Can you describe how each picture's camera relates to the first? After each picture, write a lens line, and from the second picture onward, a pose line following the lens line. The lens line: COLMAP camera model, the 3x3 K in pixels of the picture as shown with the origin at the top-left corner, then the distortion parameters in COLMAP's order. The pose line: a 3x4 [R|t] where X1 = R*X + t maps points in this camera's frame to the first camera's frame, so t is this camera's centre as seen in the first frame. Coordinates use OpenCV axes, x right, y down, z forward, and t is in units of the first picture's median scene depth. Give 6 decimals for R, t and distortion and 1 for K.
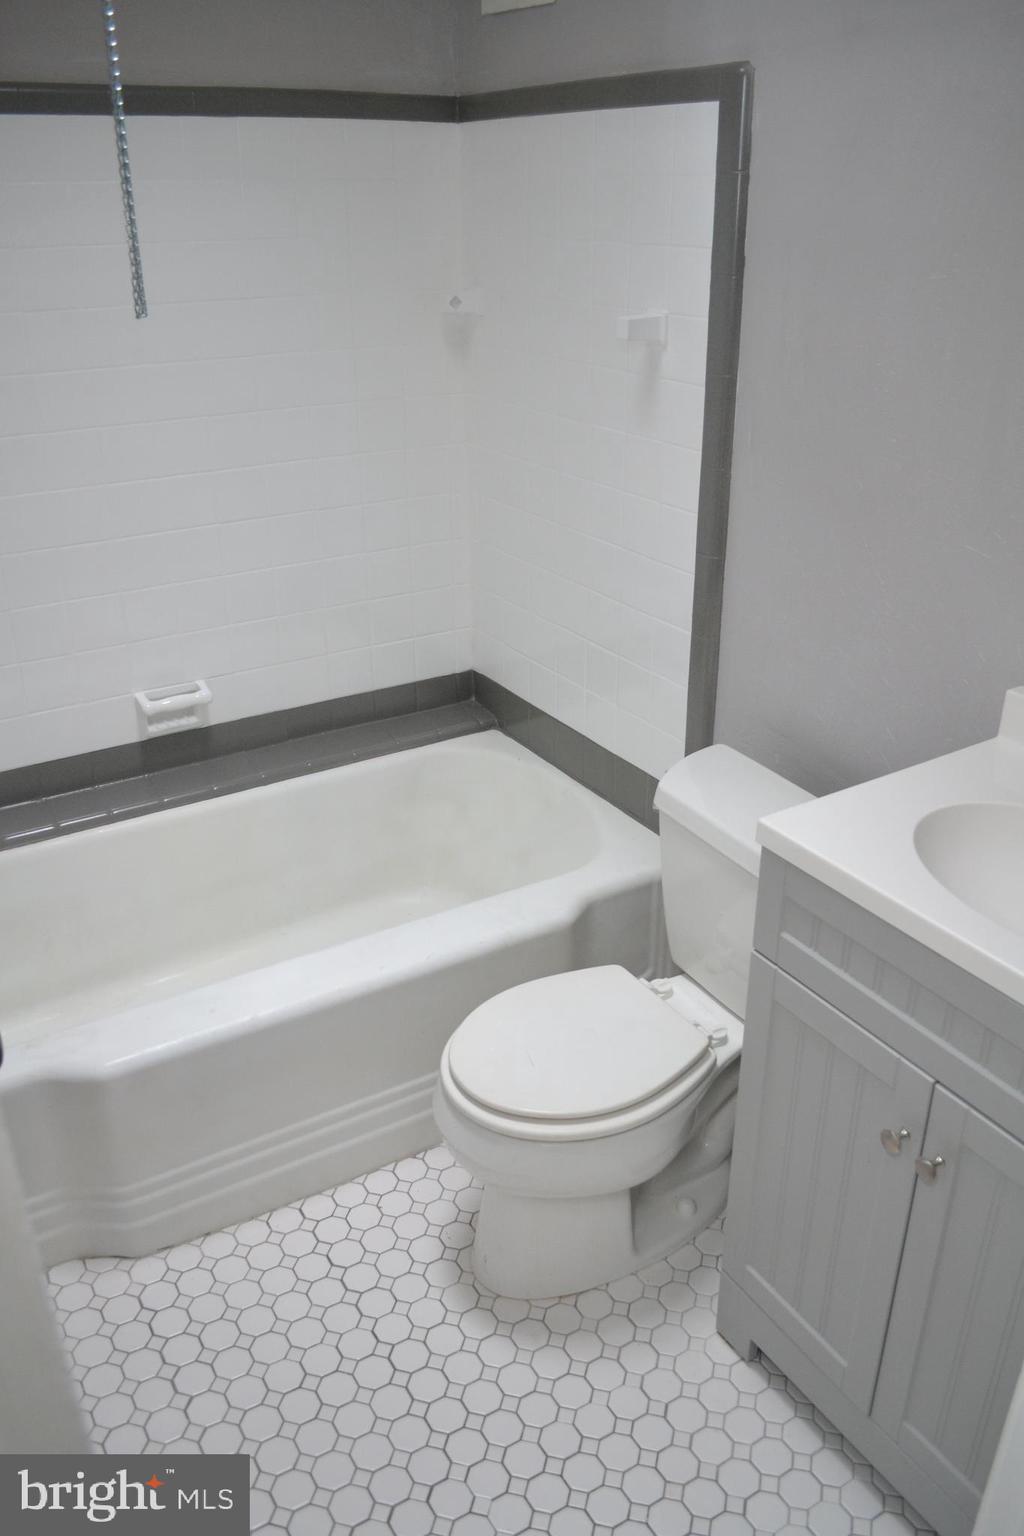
lens RADIAL K [[1219.7, 0, 523.2], [0, 1219.7, 765.4], [0, 0, 1]] dist [-0.077458, 0.007166]
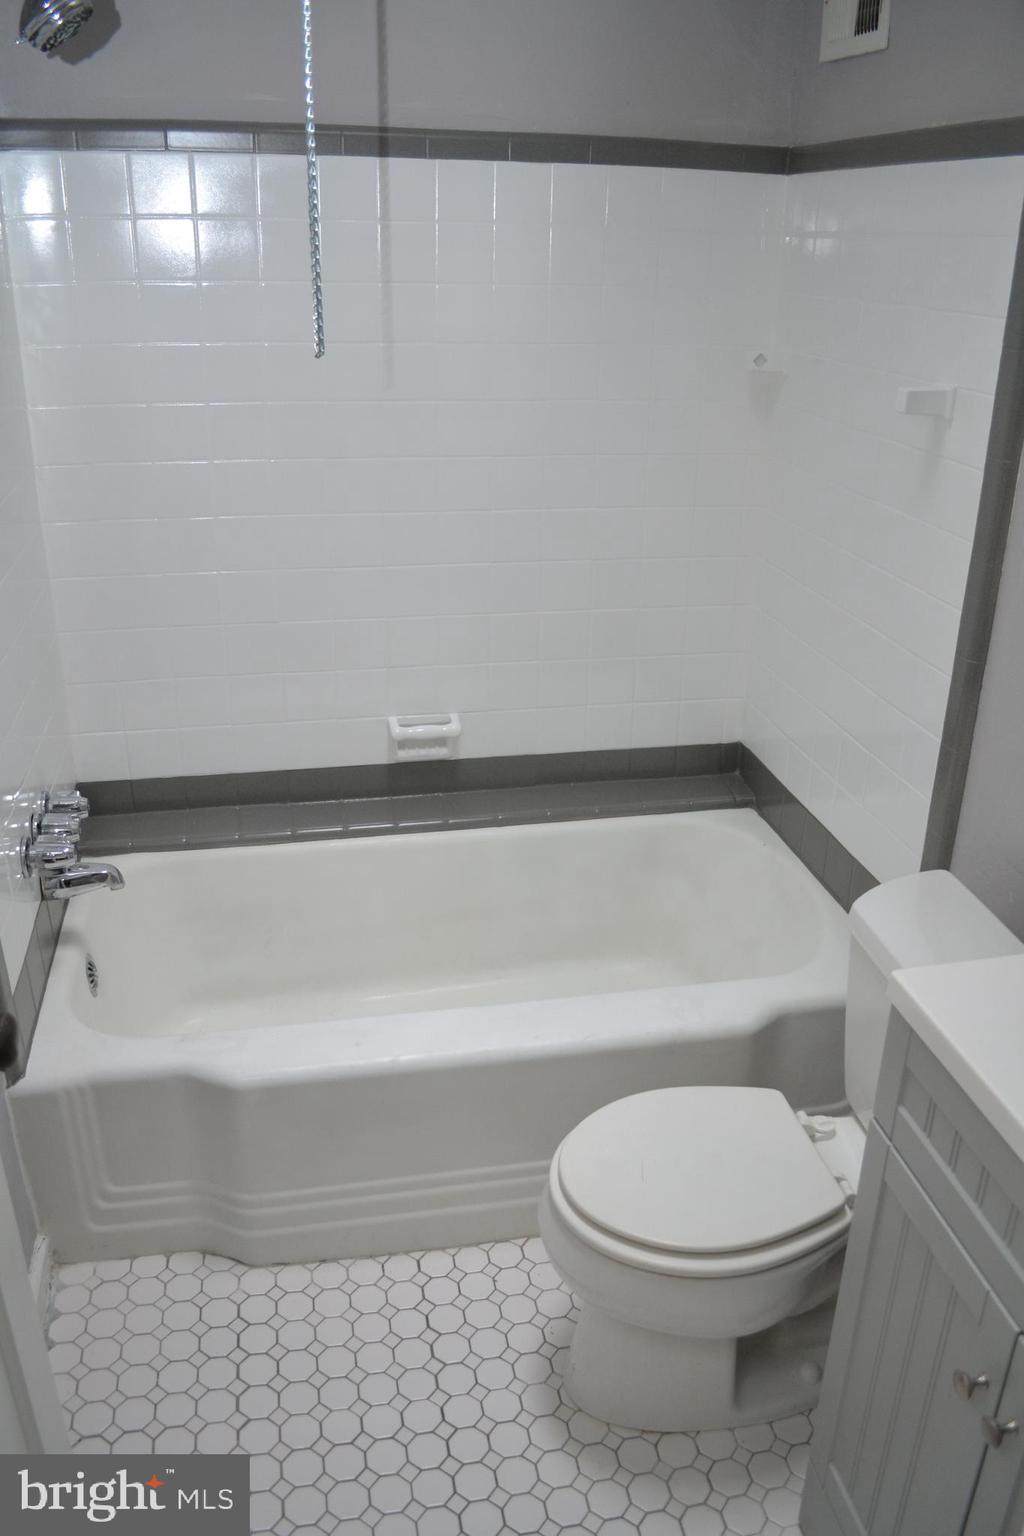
lens RADIAL K [[1219.7, 0, 509.8], [0, 1219.7, 770.8], [0, 0, 1]] dist [-0.077458, 0.007166]
pose [[0.940795, 0.154435, -0.301752, 0.124324], [-0.164120, 0.986417, -0.006847, -0.032298], [0.296596, 0.055965, 0.953362, 0.066128]]
